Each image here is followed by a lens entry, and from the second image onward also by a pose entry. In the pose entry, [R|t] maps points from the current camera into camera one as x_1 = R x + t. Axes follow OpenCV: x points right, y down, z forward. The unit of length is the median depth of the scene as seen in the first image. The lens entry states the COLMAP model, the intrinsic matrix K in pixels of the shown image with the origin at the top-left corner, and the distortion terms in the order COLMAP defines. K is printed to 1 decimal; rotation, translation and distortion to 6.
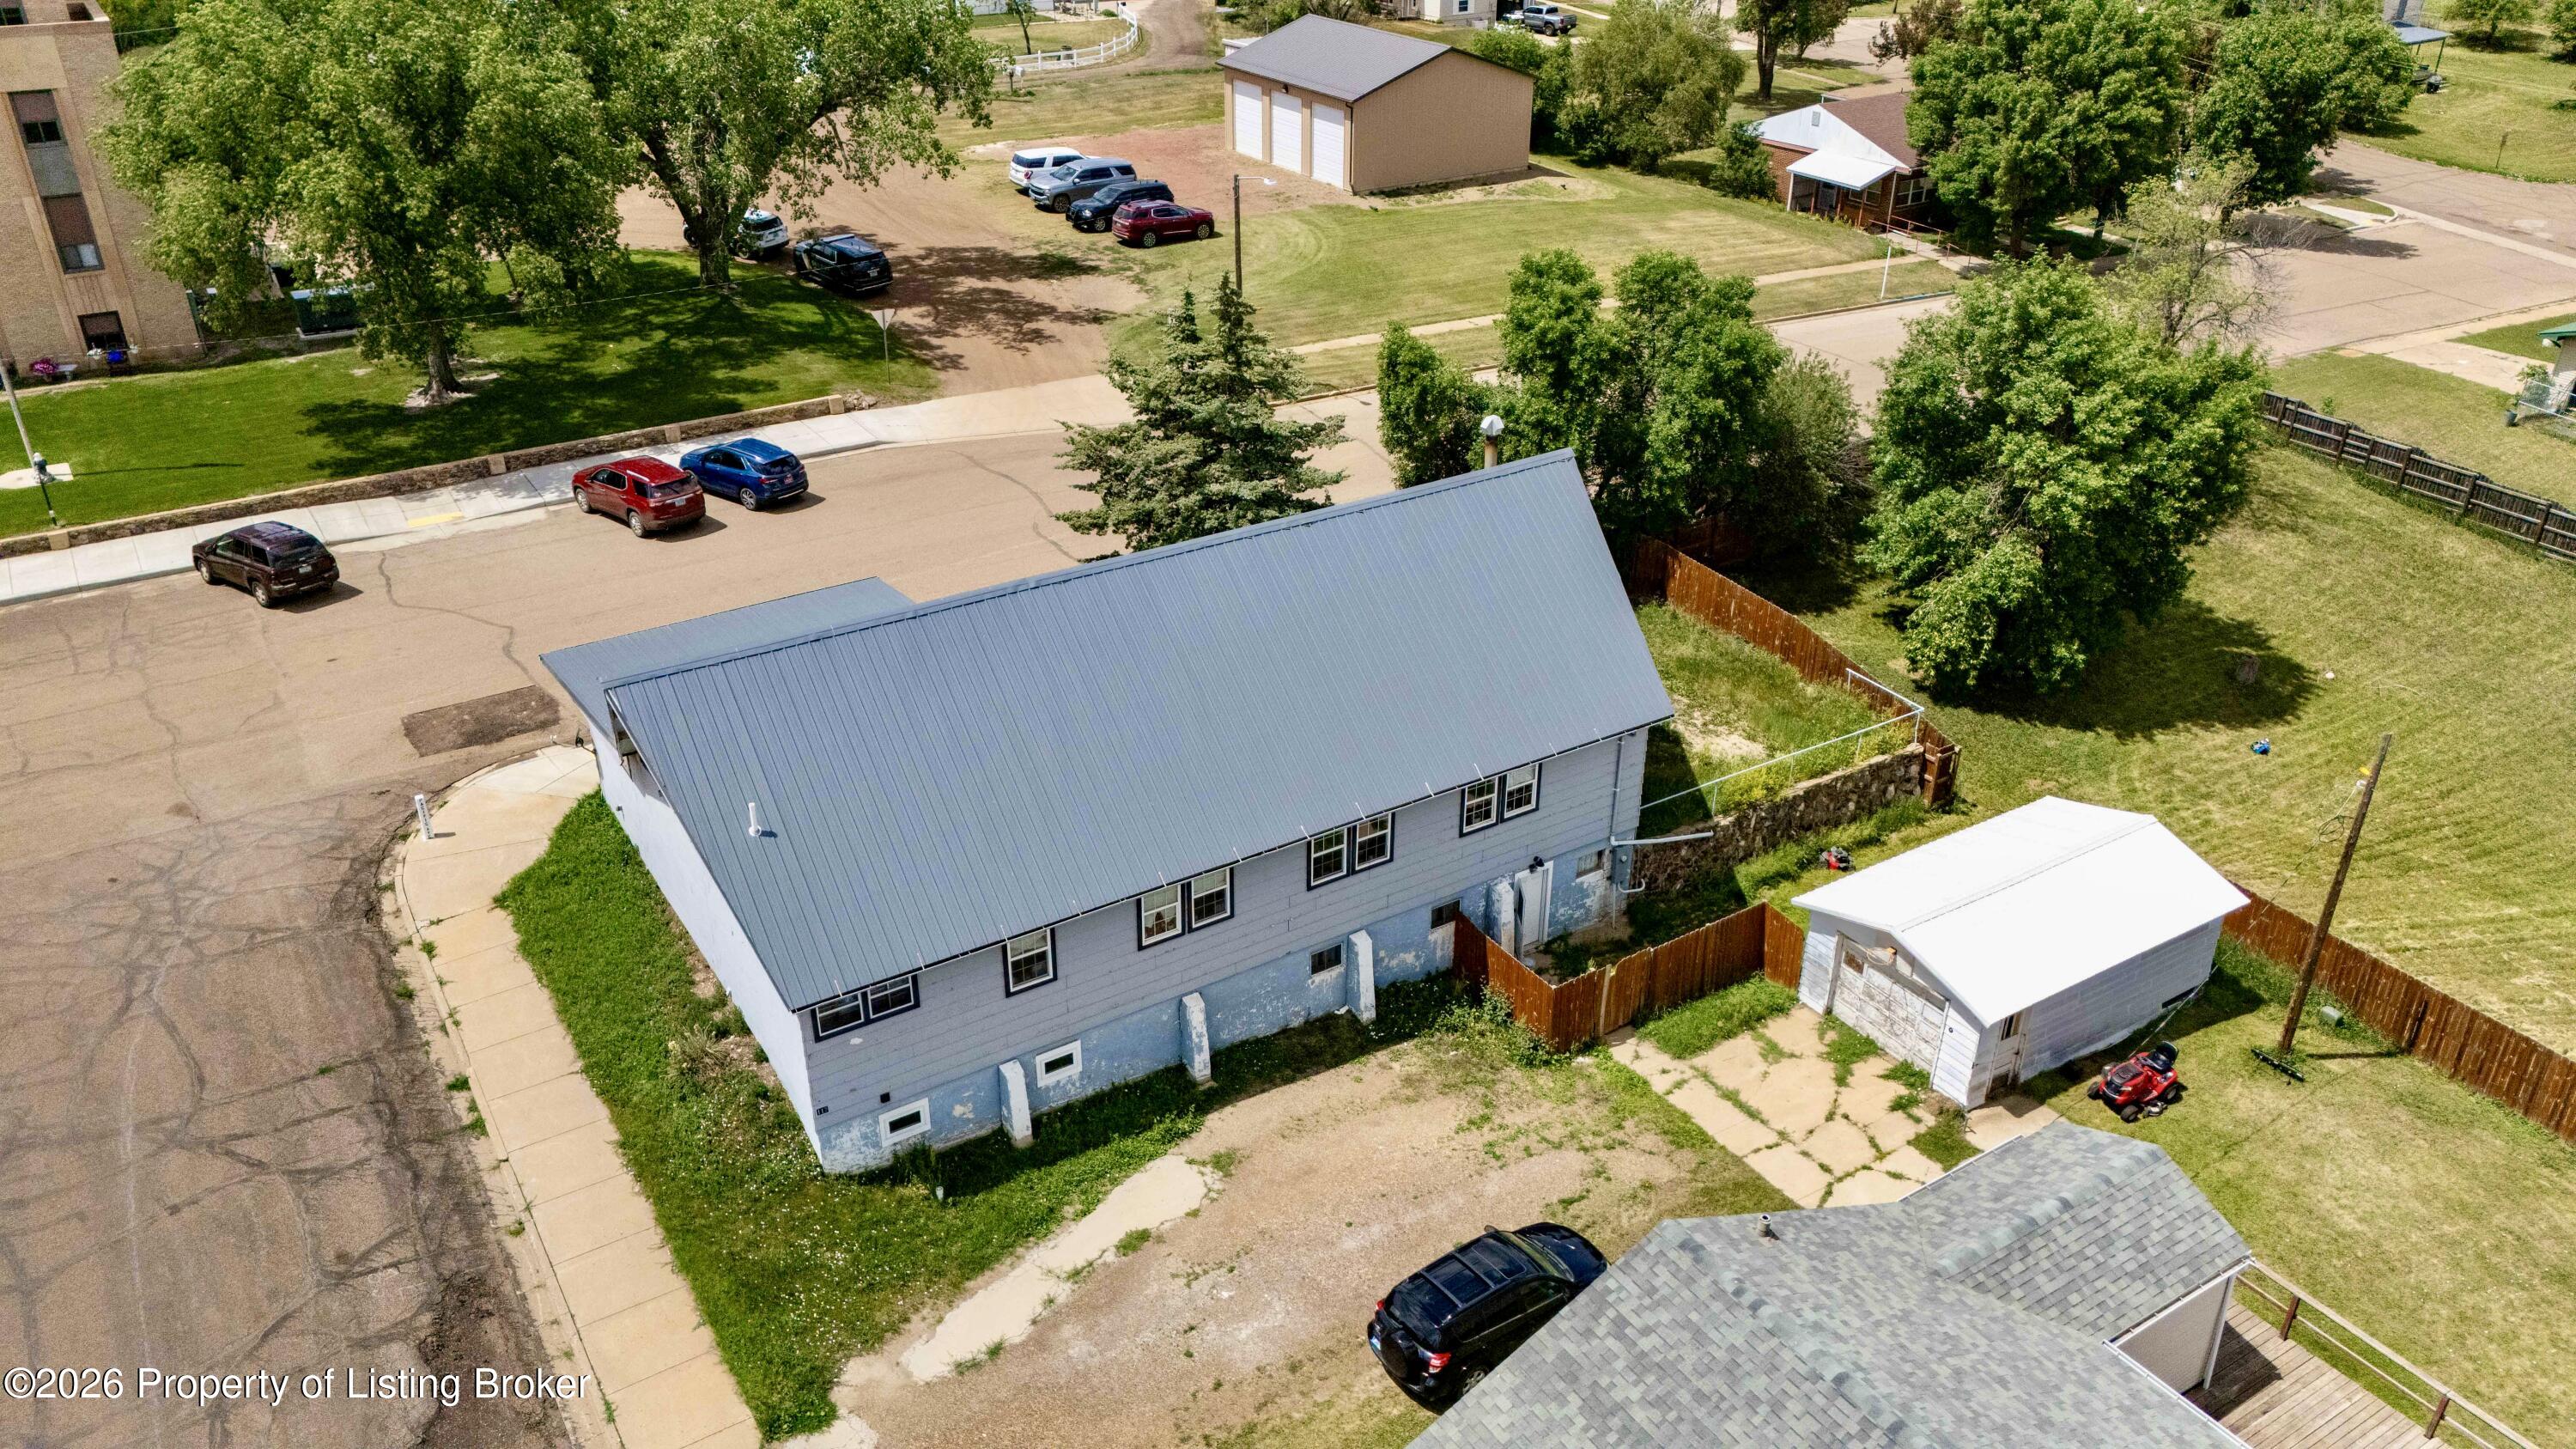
lens RADIAL K [[1891.3, 0, 1285.2], [0, 1891.3, 731.5], [0, 0, 1]] dist [0.080014, -0.075778]
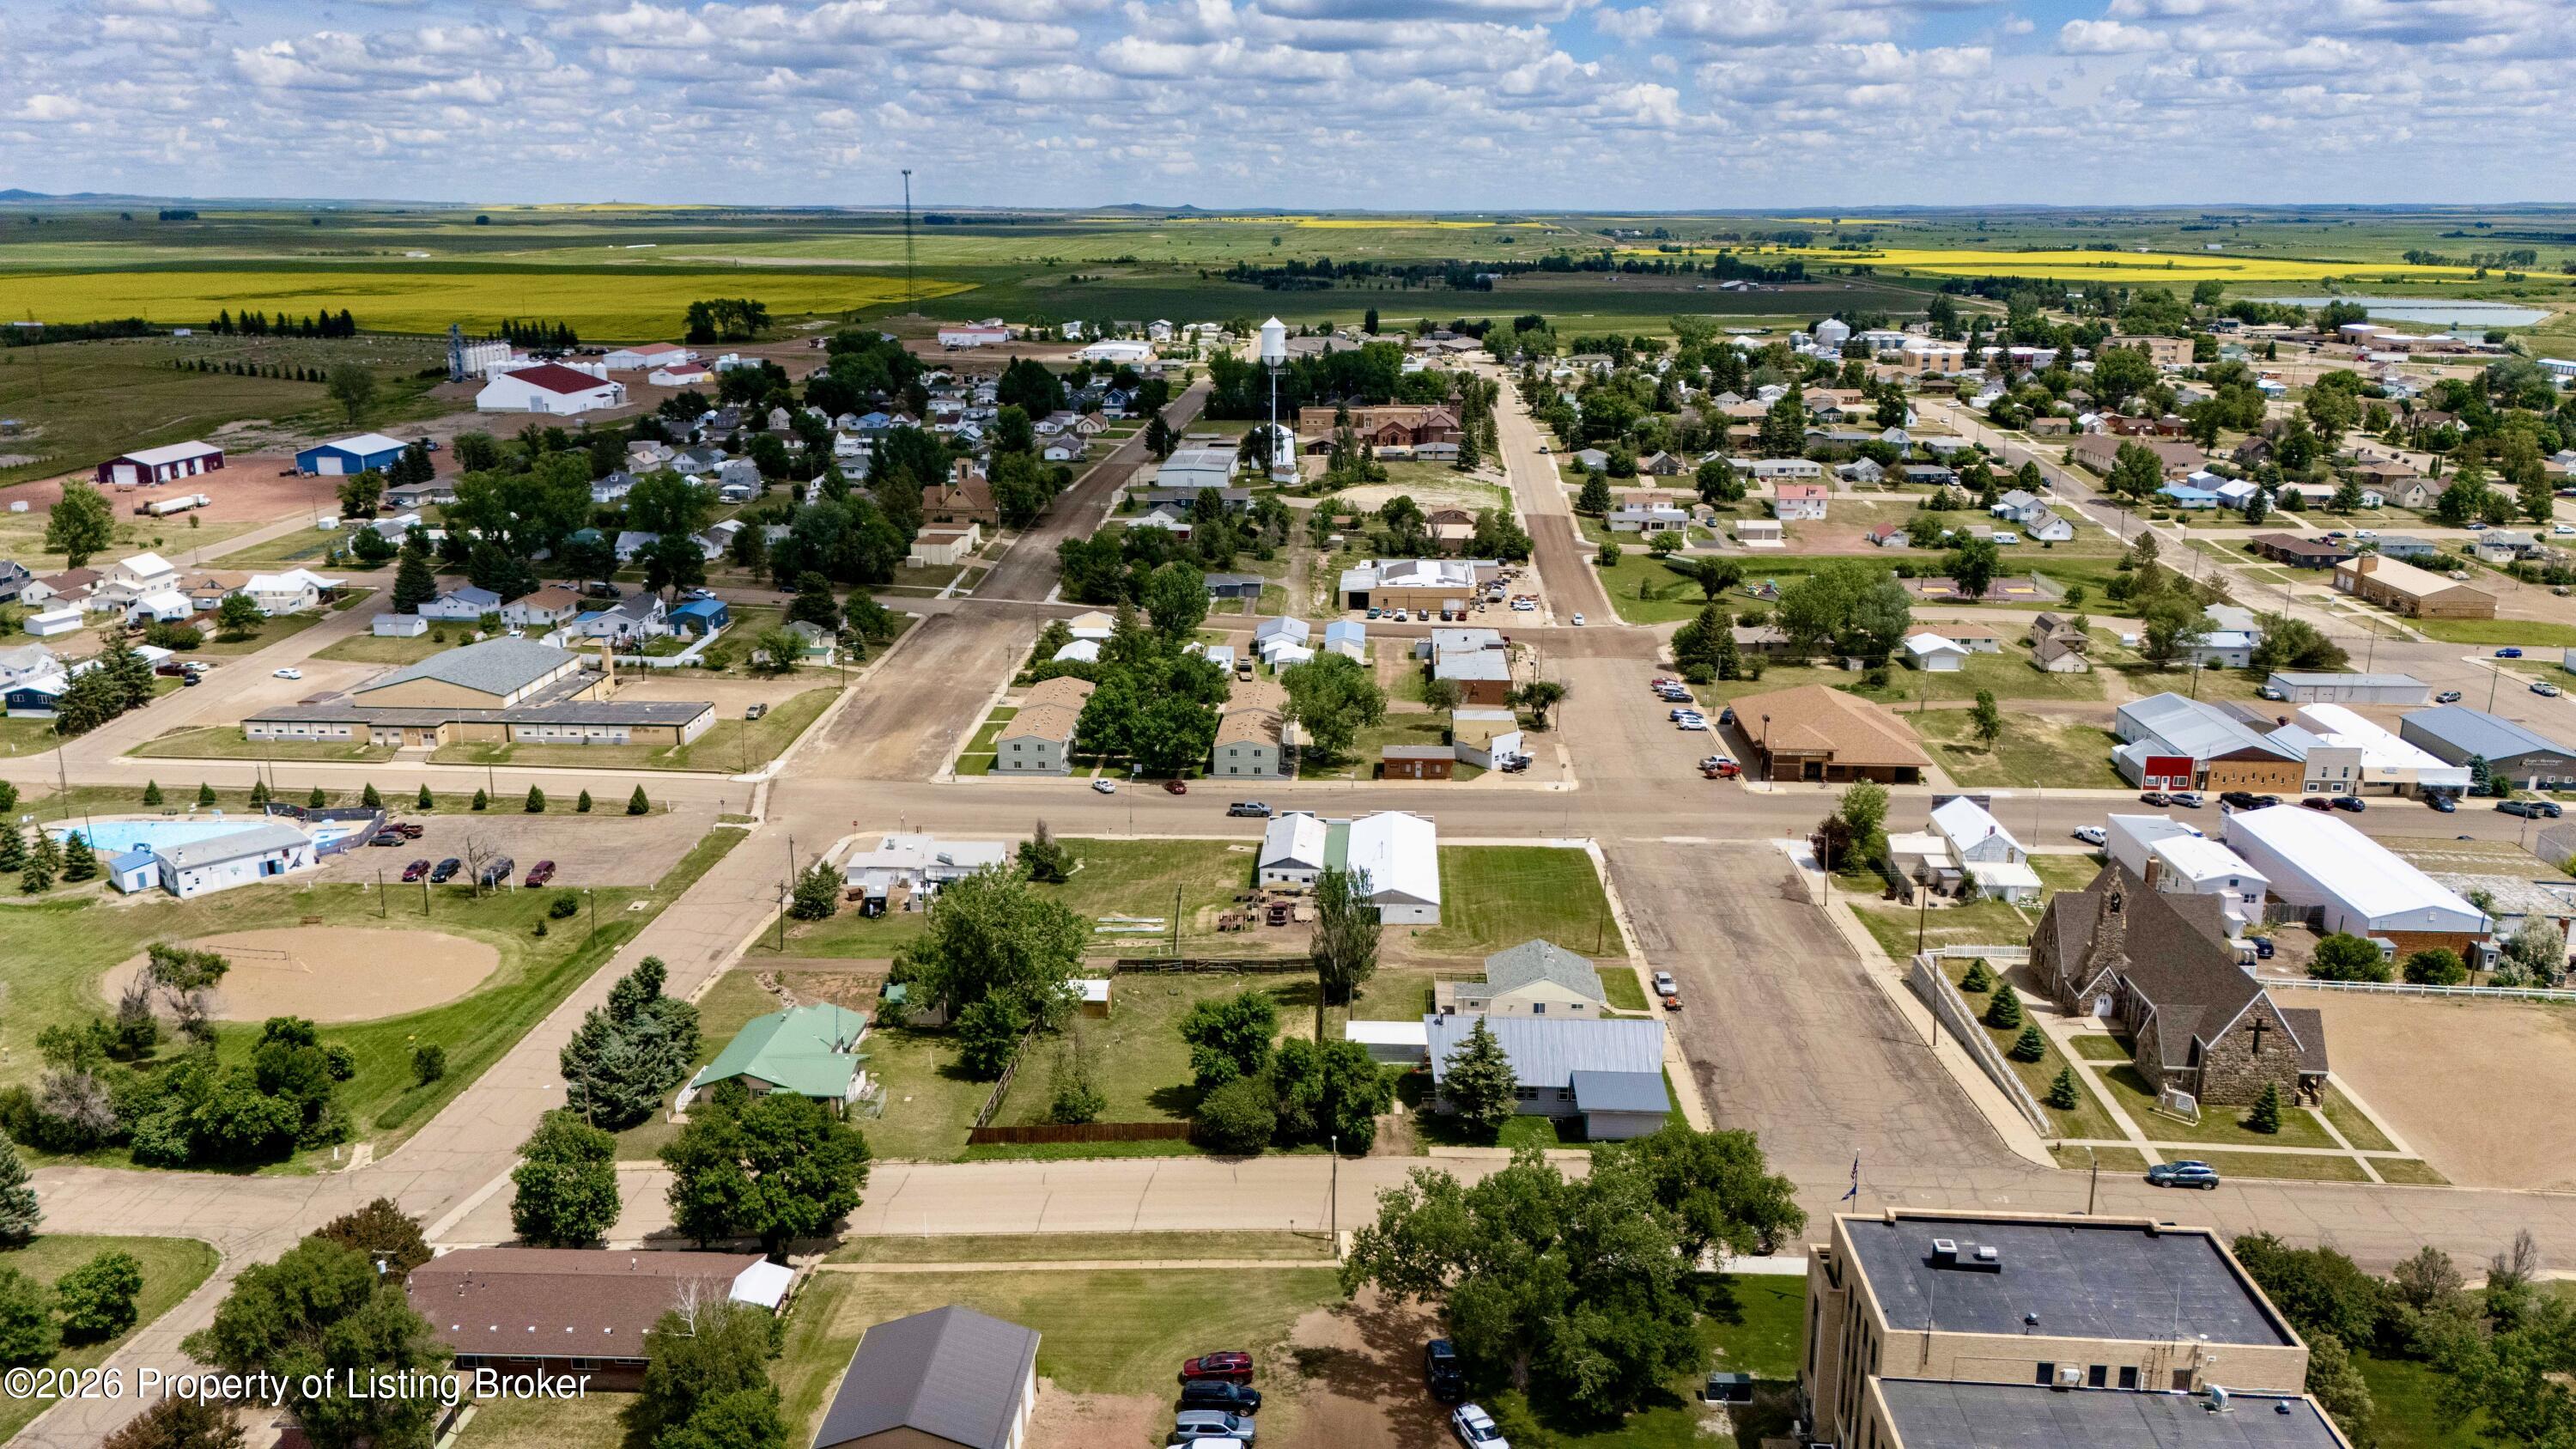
lens RADIAL K [[1891.3, 0, 1304.7], [0, 1891.3, 720.4], [0, 0, 1]] dist [0.080014, -0.075778]
pose [[-0.818004, -0.154108, 0.554184, -1.566569], [0.270033, 0.747798, 0.606531, -2.761992], [-0.507889, 0.645793, -0.570088, 2.680368]]
